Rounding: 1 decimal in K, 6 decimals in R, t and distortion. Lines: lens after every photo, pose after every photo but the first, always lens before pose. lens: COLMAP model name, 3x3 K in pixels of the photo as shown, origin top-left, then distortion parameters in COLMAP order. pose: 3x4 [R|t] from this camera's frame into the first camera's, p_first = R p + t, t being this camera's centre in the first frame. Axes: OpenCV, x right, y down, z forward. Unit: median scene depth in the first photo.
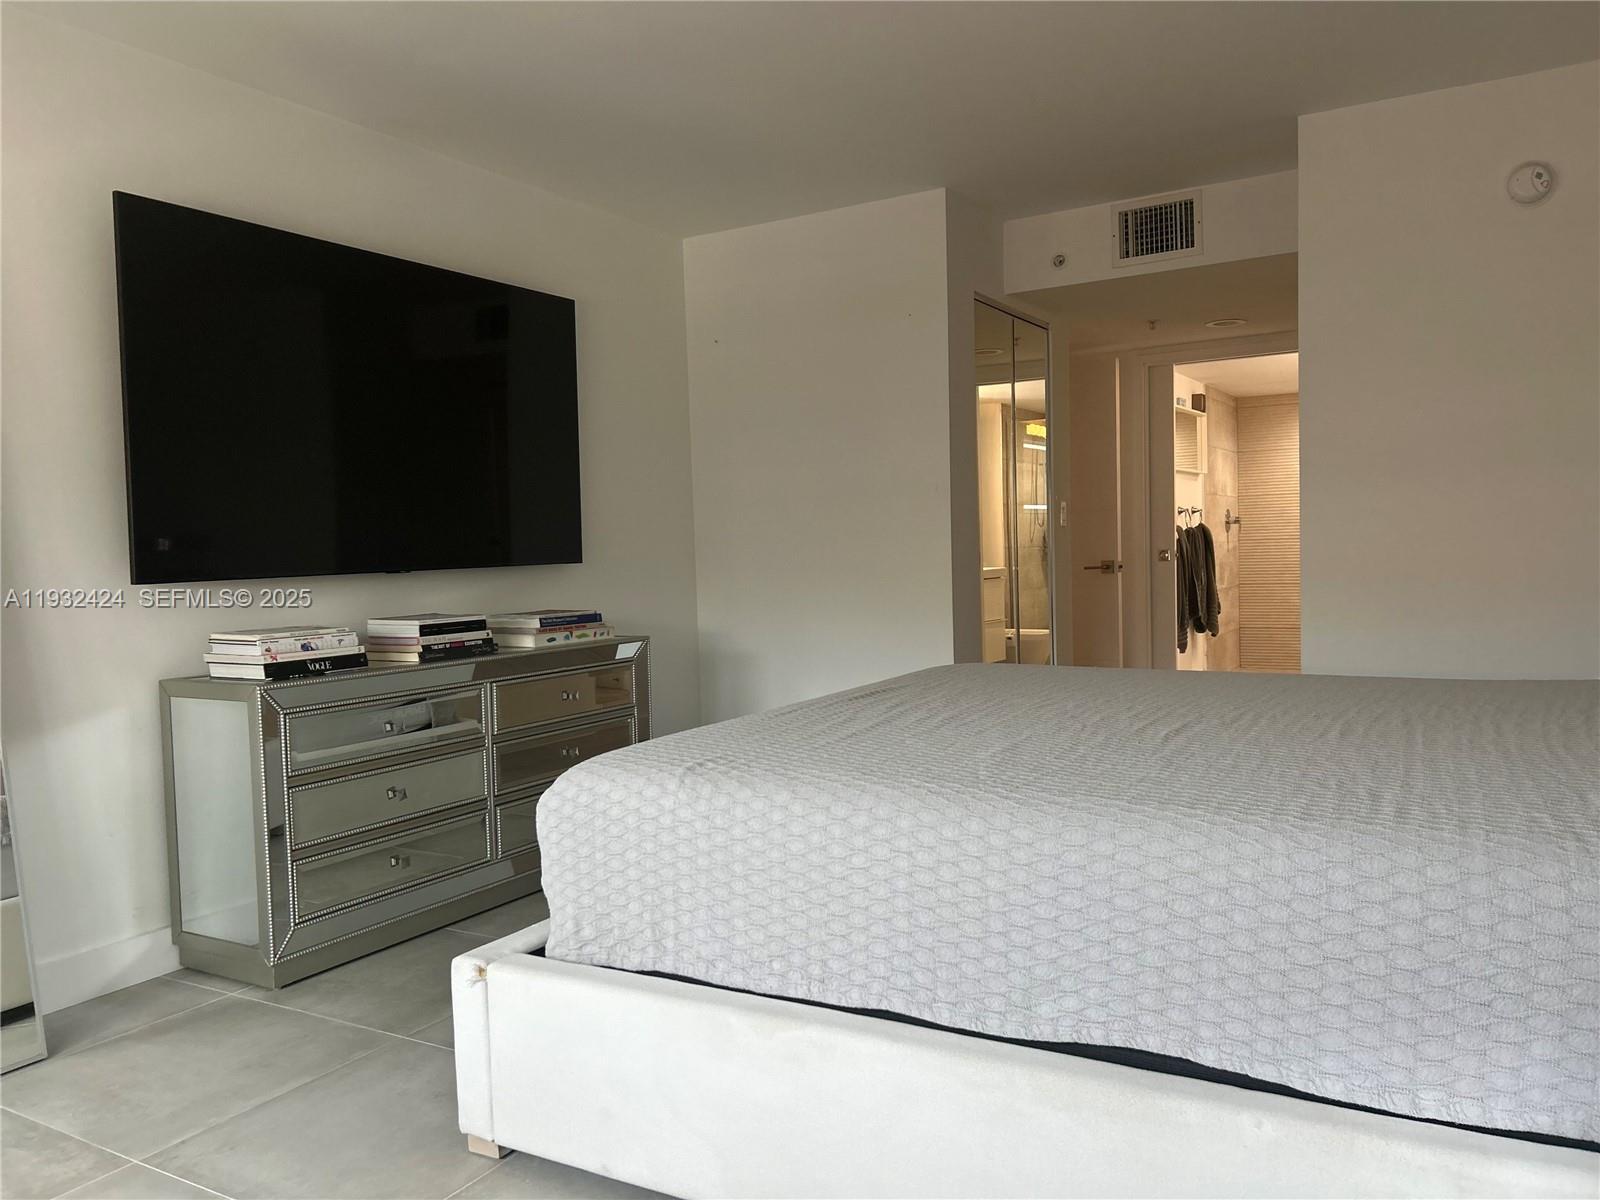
lens RADIAL K [[1196.4, 0, 800.0], [0, 1196.4, 600.0], [0, 0, 1]] dist [0.088326, -0.132921]
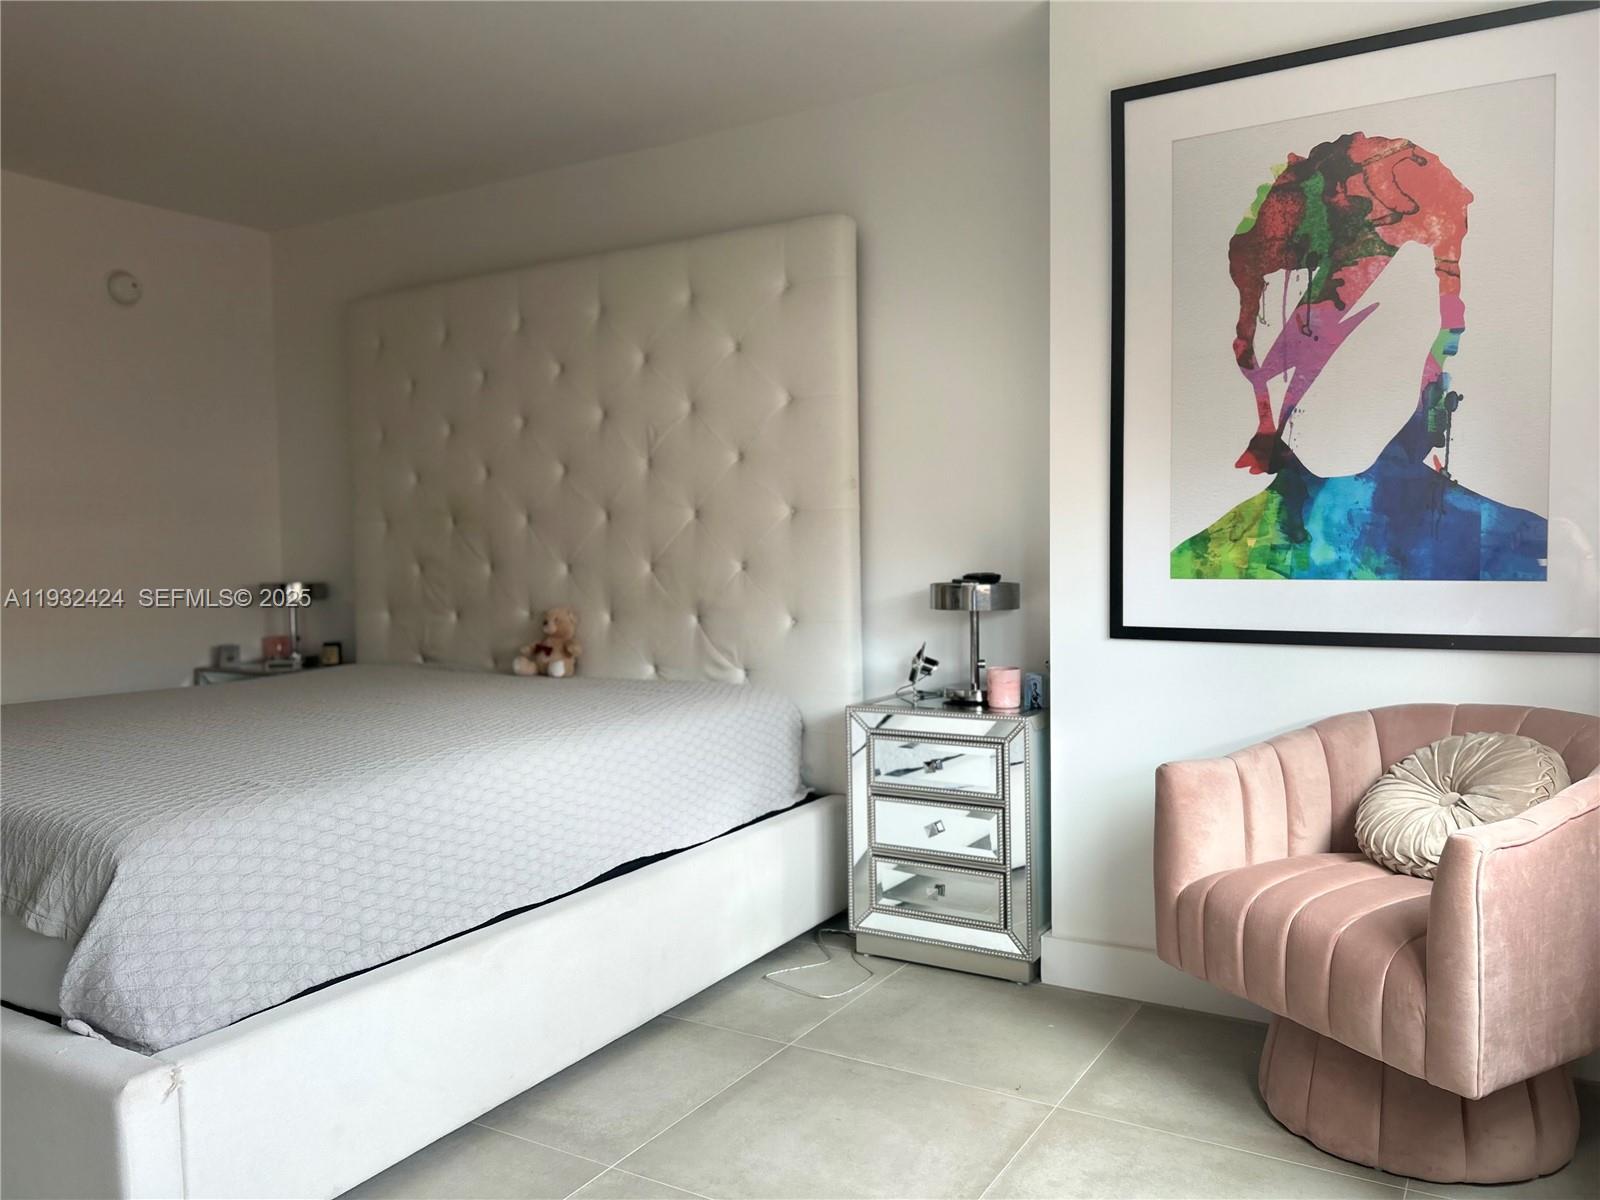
lens RADIAL K [[1196.4, 0, 800.0], [0, 1196.4, 600.0], [0, 0, 1]] dist [0.088326, -0.132921]
pose [[0.003653, -0.004397, 0.999984, -0.796716], [0.054948, 0.998480, 0.004190, 0.005860], [-0.998483, 0.054932, 0.003889, 0.413616]]
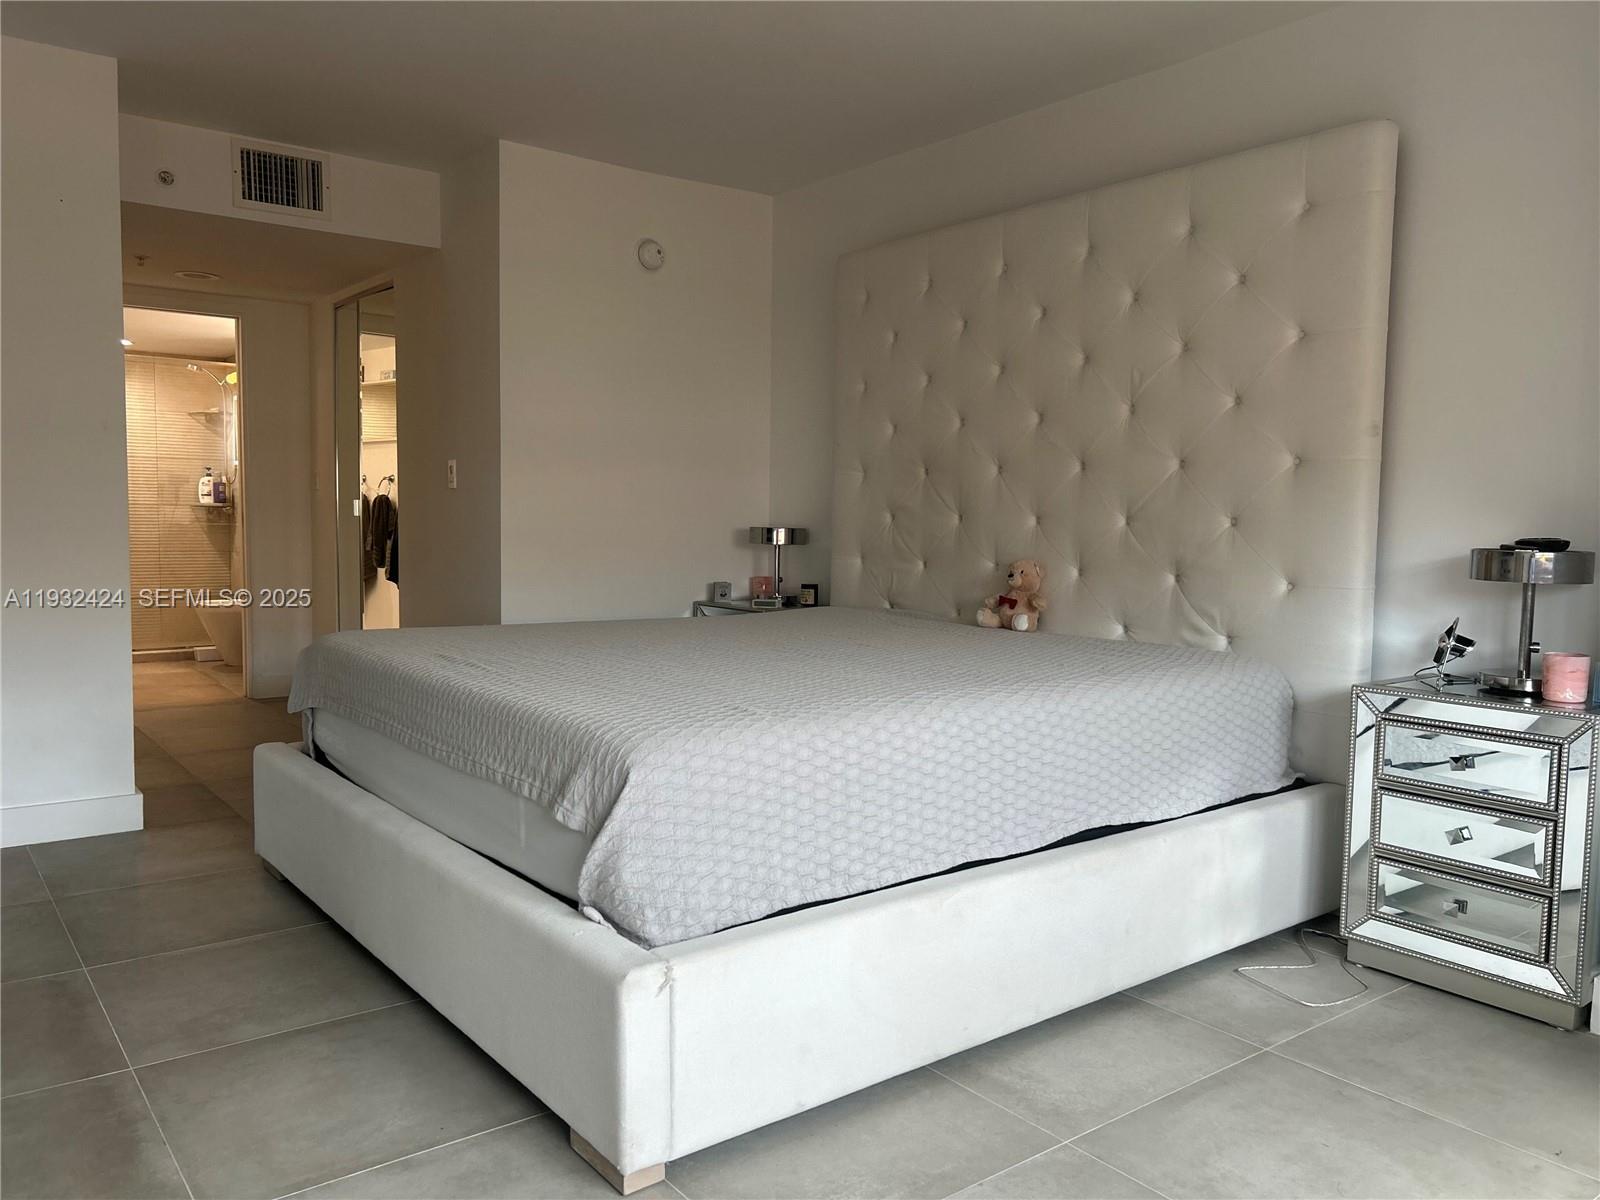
lens RADIAL K [[1196.4, 0, 800.0], [0, 1196.4, 600.0], [0, 0, 1]] dist [0.088326, -0.132921]
pose [[0.370864, -0.031025, 0.928169, -0.766305], [0.011961, 0.999518, 0.028630, 0.008454], [-0.928610, 0.000484, 0.371056, 0.432206]]
